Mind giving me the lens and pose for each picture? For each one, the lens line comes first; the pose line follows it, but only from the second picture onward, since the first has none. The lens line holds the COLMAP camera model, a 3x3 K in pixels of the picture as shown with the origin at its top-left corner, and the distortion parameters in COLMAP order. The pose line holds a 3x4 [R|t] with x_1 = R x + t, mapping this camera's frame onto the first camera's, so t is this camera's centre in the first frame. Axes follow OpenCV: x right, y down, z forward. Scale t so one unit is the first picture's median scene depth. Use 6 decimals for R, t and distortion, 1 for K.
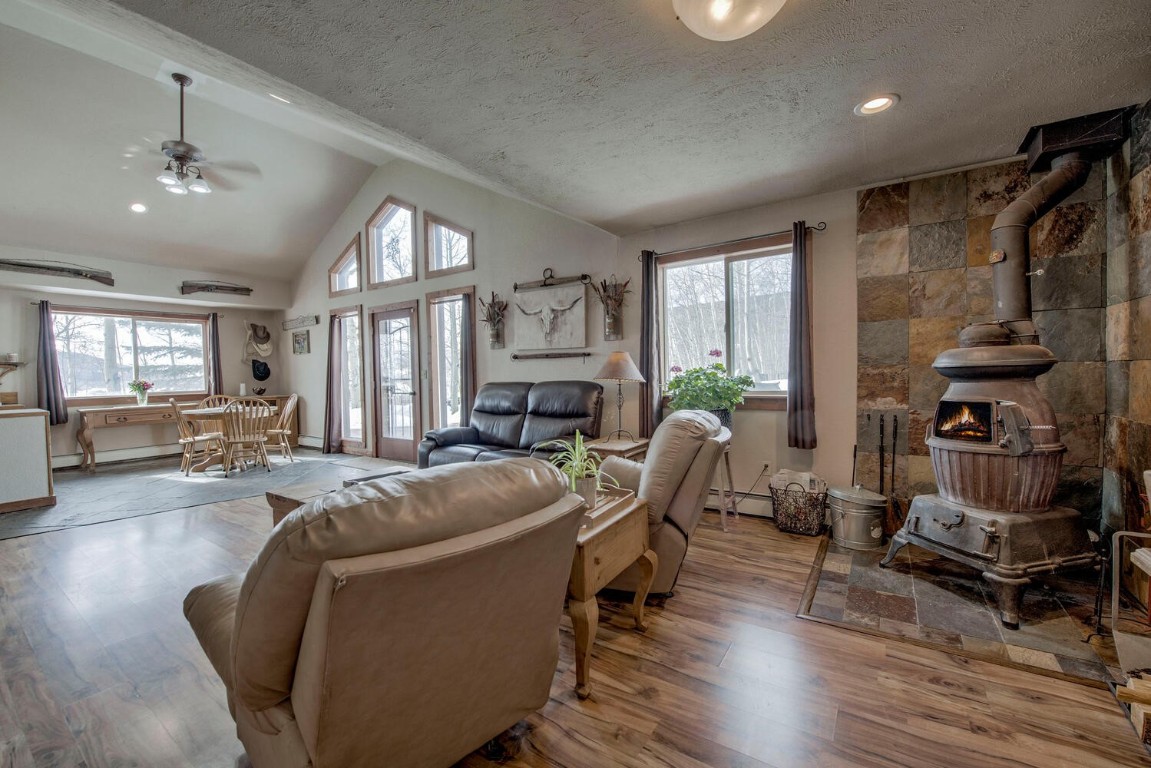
lens RADIAL K [[467.5, 0, 576.5], [0, 467.5, 384.8], [0, 0, 1]] dist [-0.016013, -0.001078]
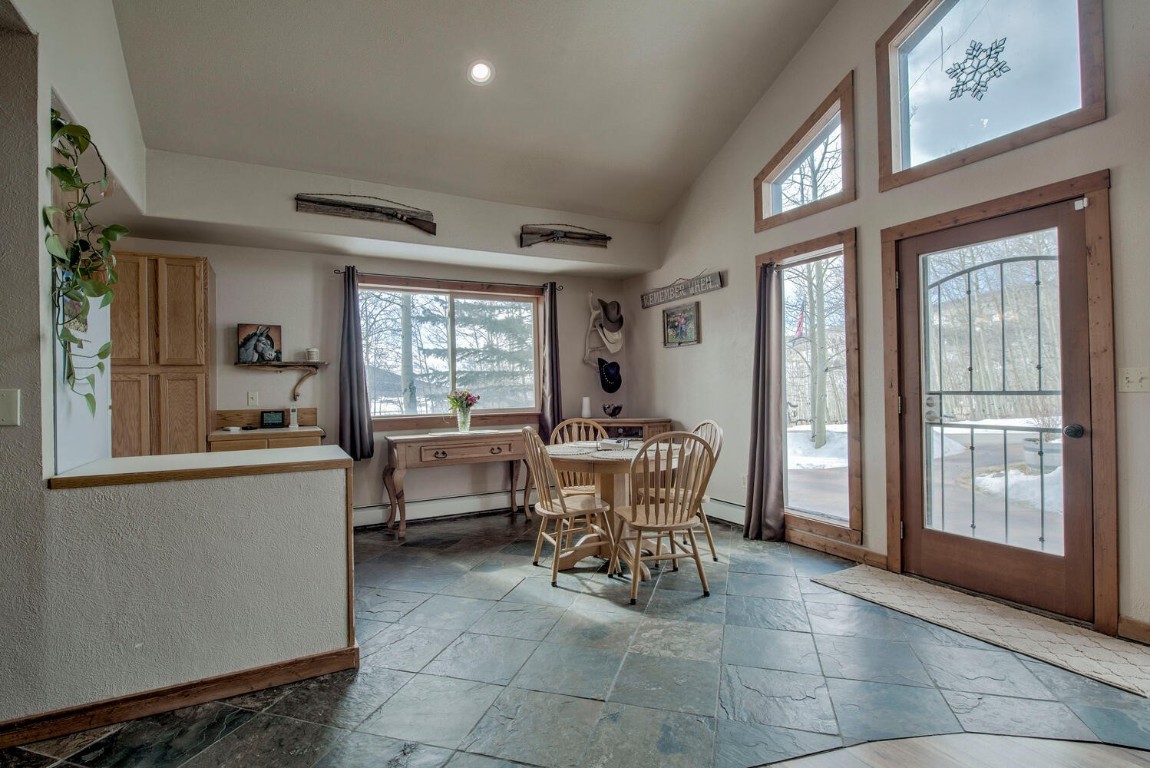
lens RADIAL K [[550.1, 0, 575.0], [0, 550.1, 384.0], [0, 0, 1]] dist [-0.004994, -0.005302]
pose [[0.889222, -0.000851, -0.457475, -0.455524], [-0.011063, 0.999666, -0.023362, -0.003259], [0.457342, 0.025835, 0.888916, 0.395425]]
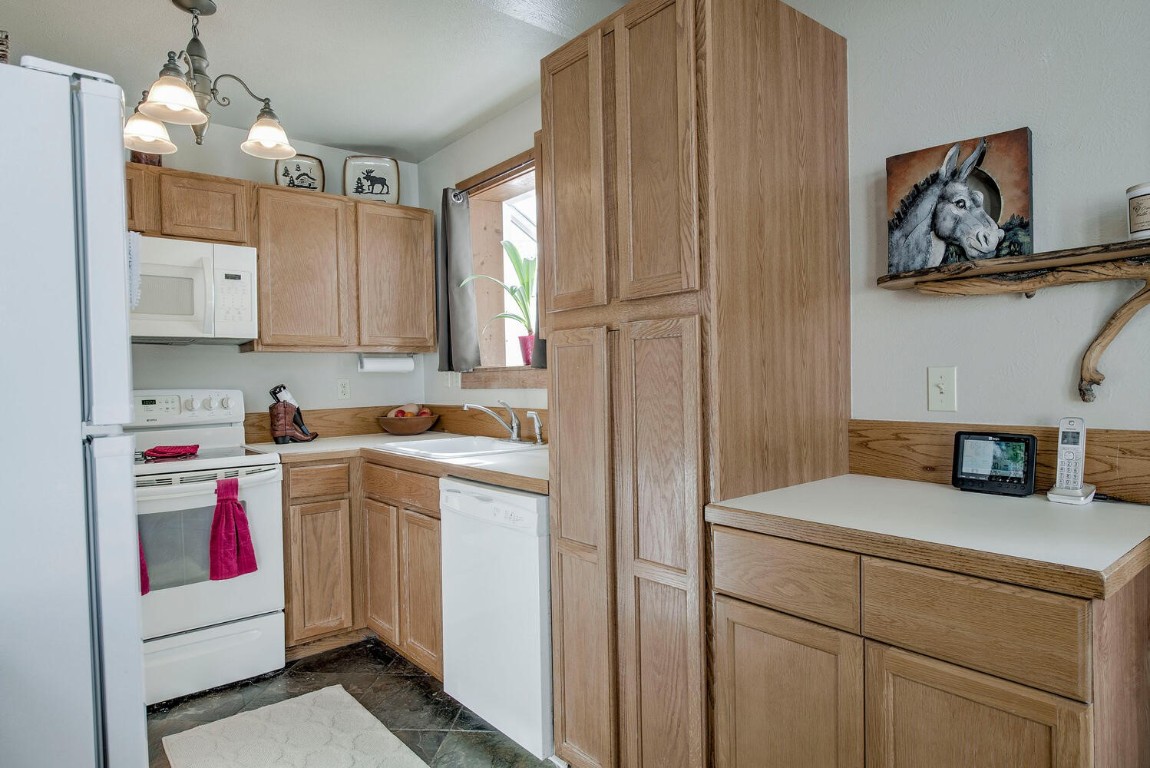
lens RADIAL K [[673.8, 0, 575.0], [0, 673.8, 384.0], [0, 0, 1]] dist [0.000298, -0.000553]
pose [[-0.279750, 0.035323, -0.959423, -0.805482], [0.000189, 0.999325, 0.036737, -0.007810], [0.960073, 0.010096, -0.279568, 0.732191]]
